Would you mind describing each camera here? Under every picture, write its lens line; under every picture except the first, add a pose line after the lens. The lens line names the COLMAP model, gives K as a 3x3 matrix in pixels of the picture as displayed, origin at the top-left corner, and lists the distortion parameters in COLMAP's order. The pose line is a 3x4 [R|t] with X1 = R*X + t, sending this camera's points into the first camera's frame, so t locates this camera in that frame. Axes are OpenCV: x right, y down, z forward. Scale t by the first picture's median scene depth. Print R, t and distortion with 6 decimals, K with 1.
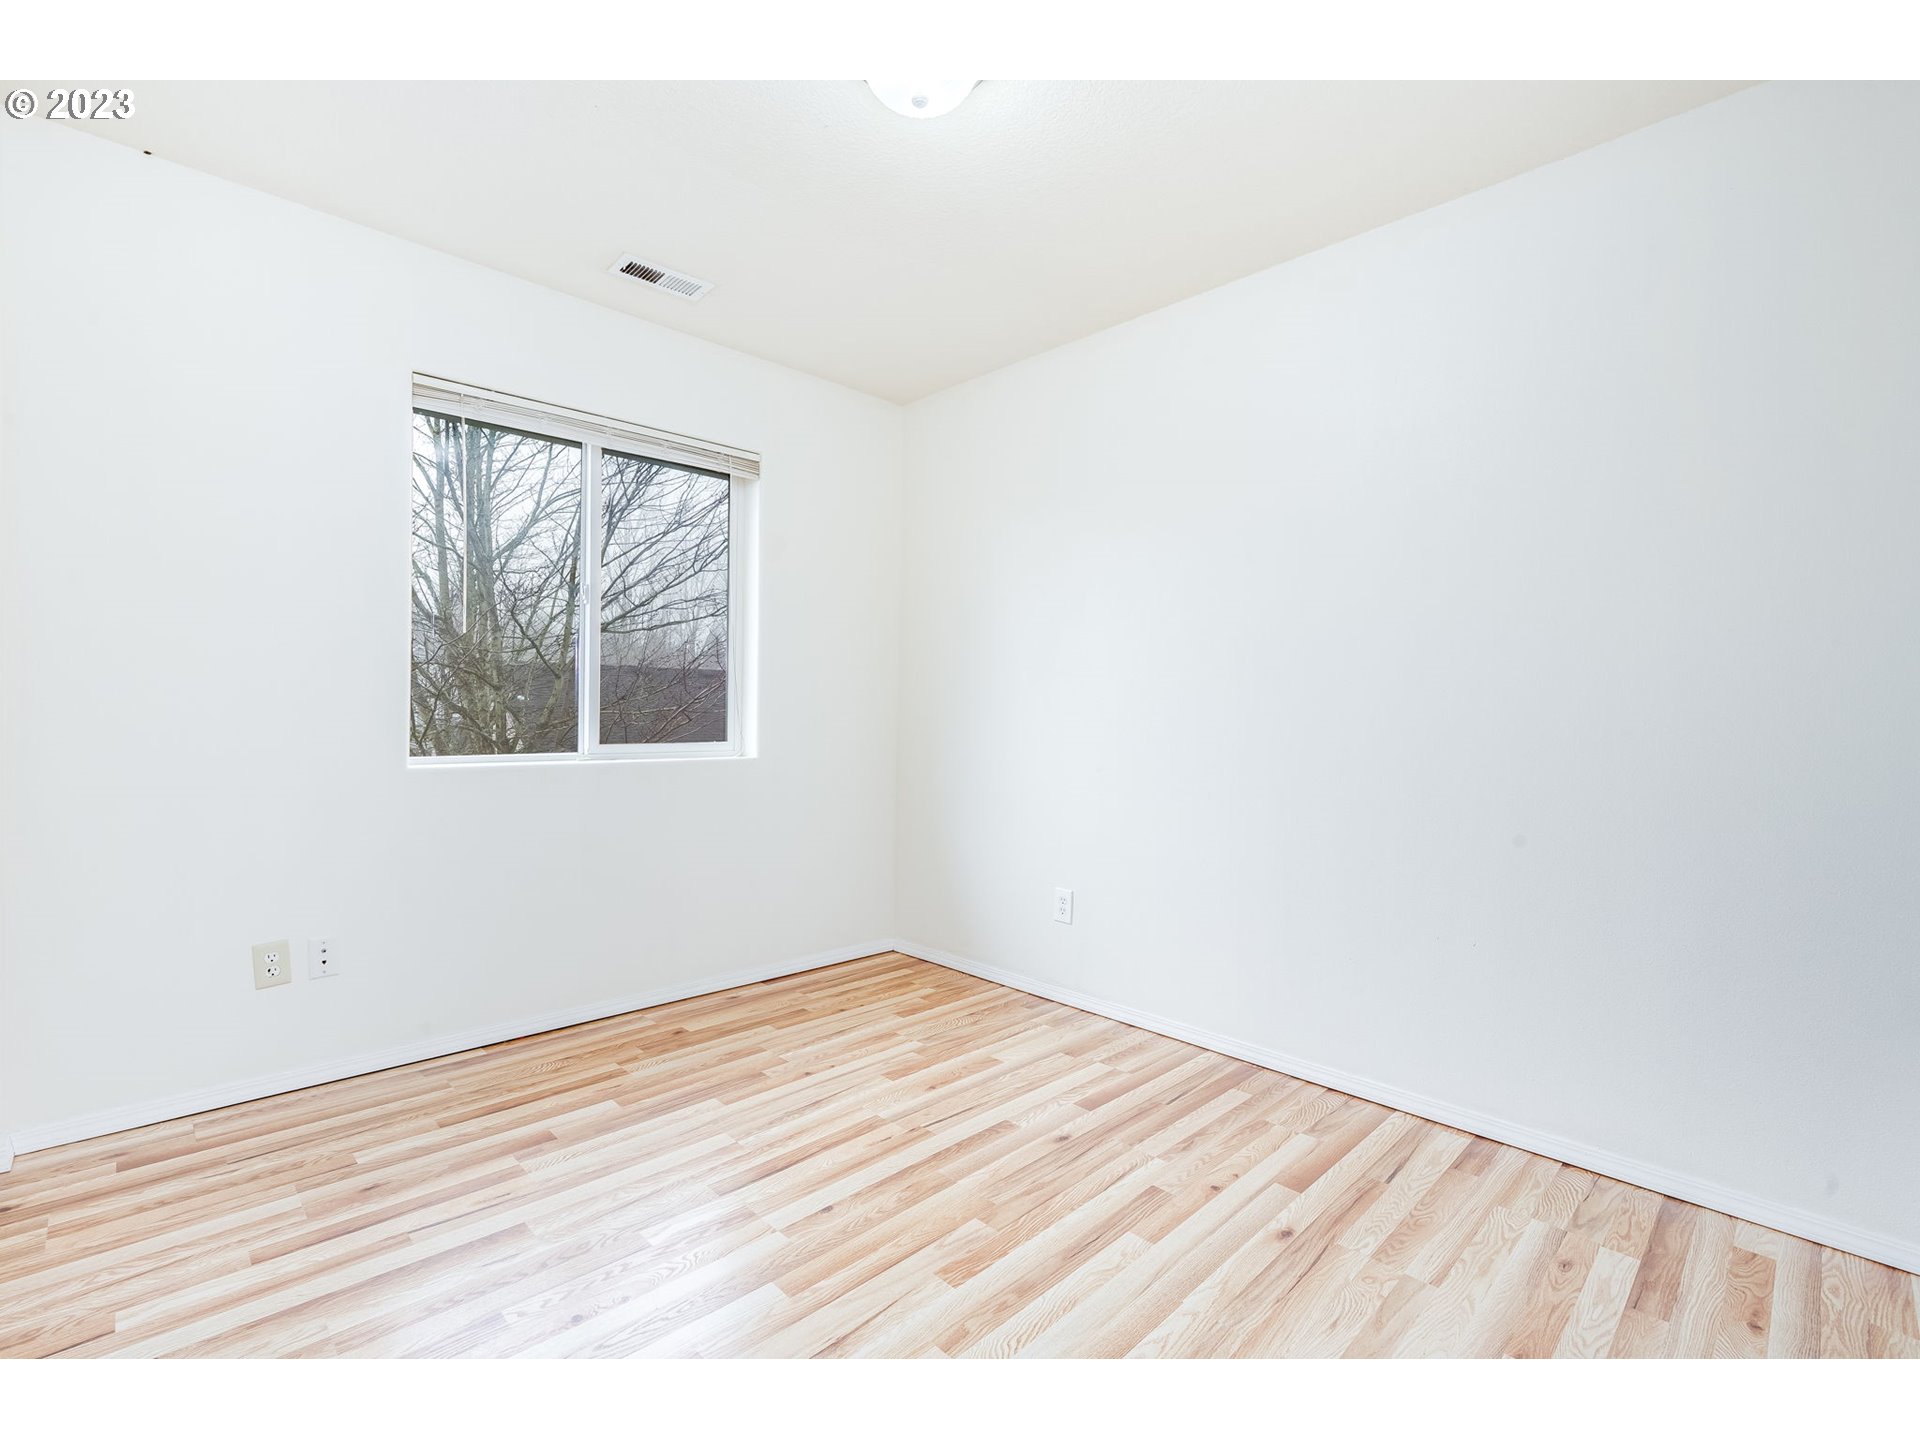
lens RADIAL K [[869.7, 0, 951.5], [0, 869.7, 722.2], [0, 0, 1]] dist [-0.007419, 0.001174]
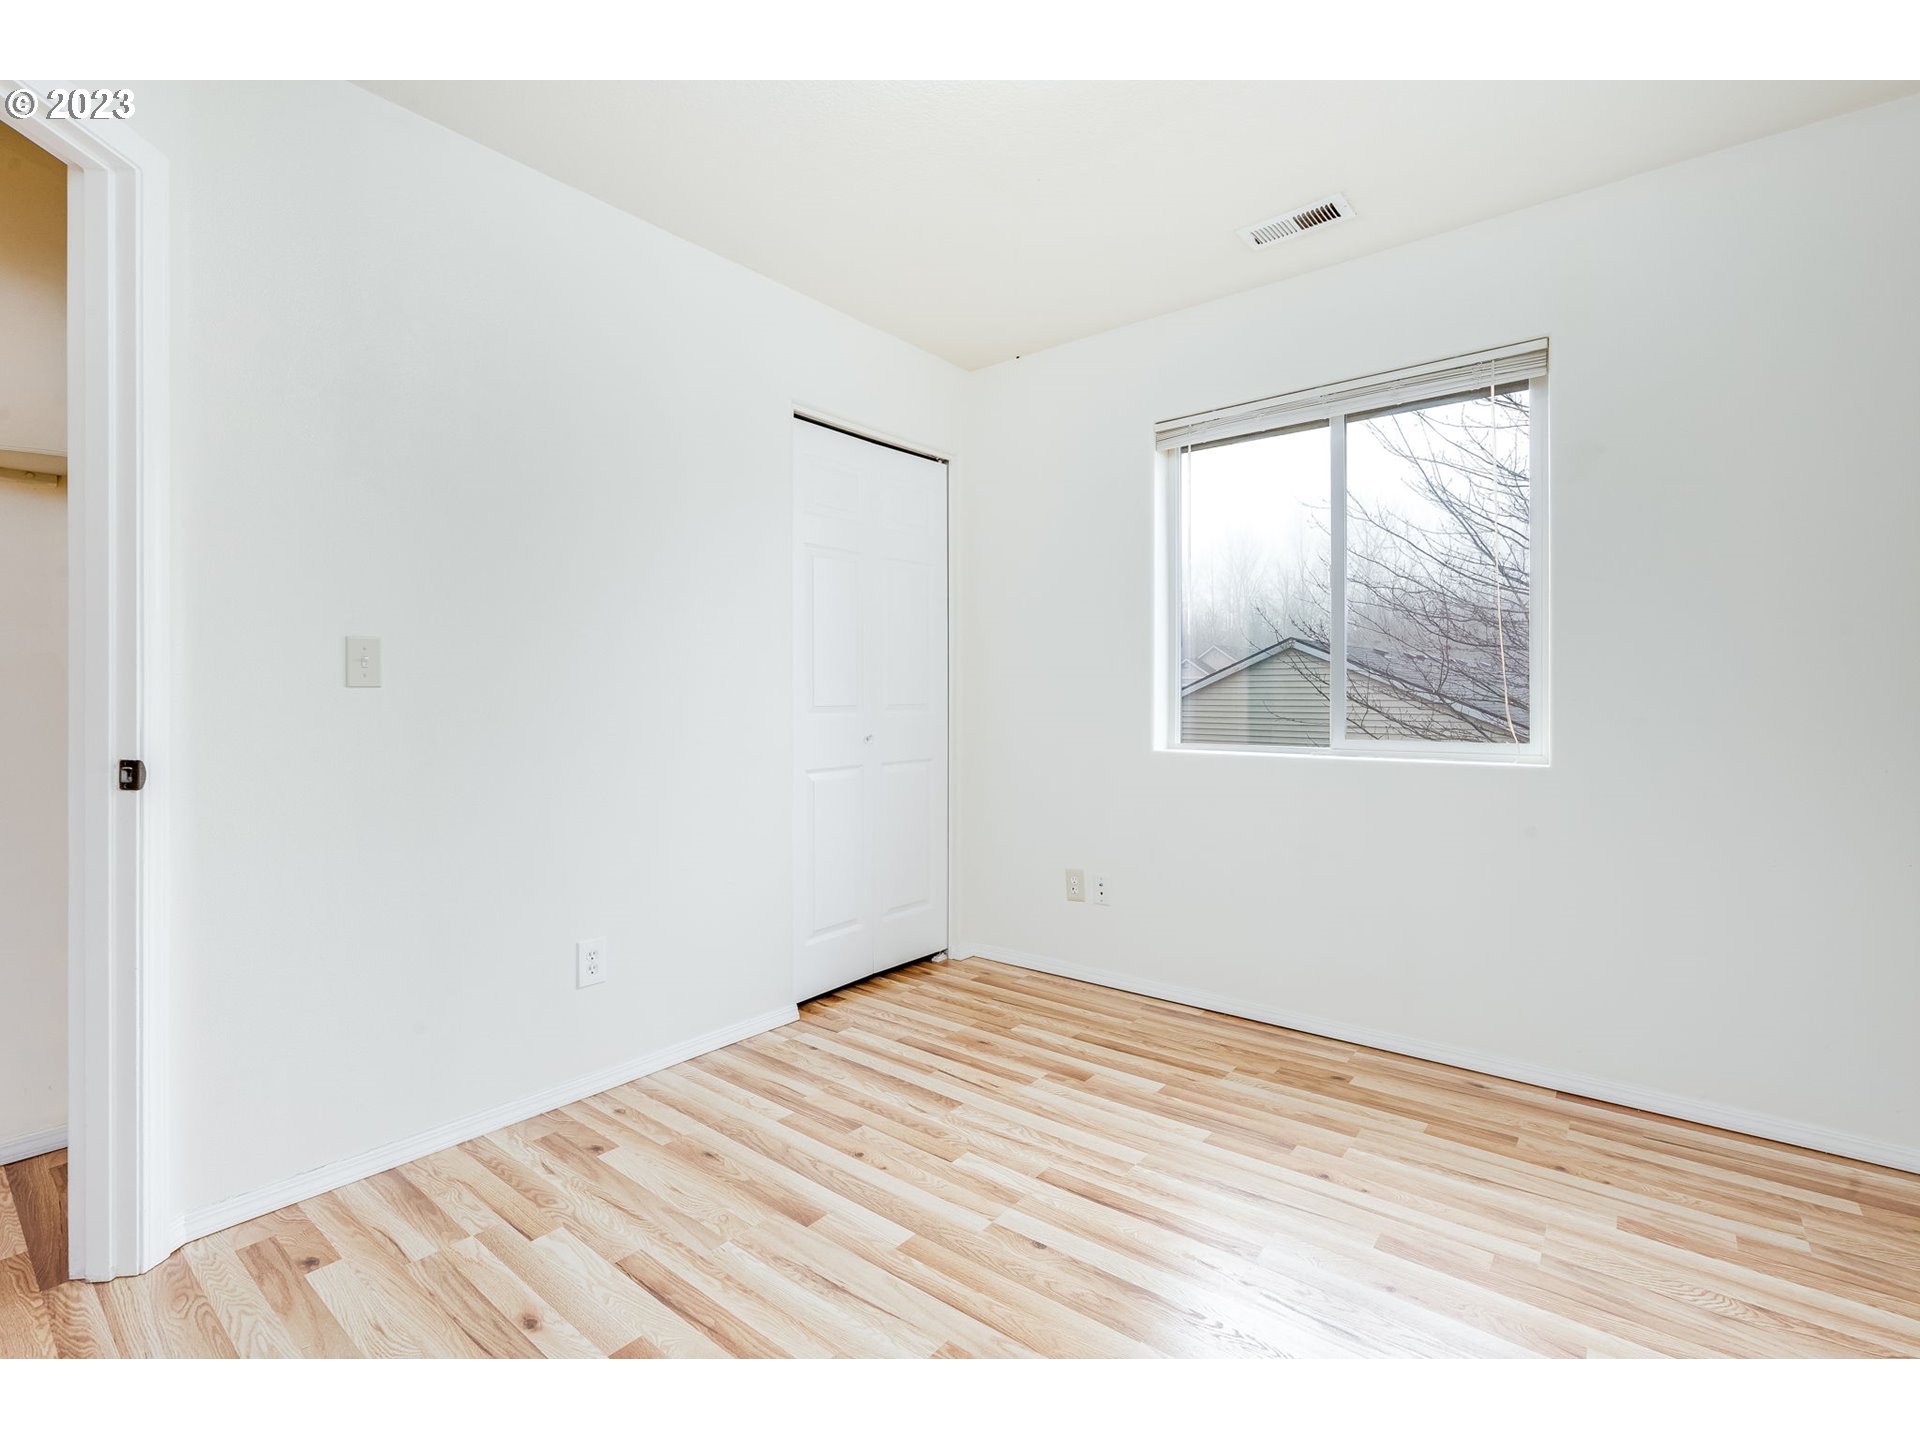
lens RADIAL K [[869.7, 0, 951.5], [0, 869.7, 722.2], [0, 0, 1]] dist [-0.007419, 0.001174]
pose [[0.128217, 0.013141, -0.991659, 0.573576], [-0.010429, 0.999875, 0.011902, -0.001314], [0.991691, 0.008816, 0.128338, 0.603045]]
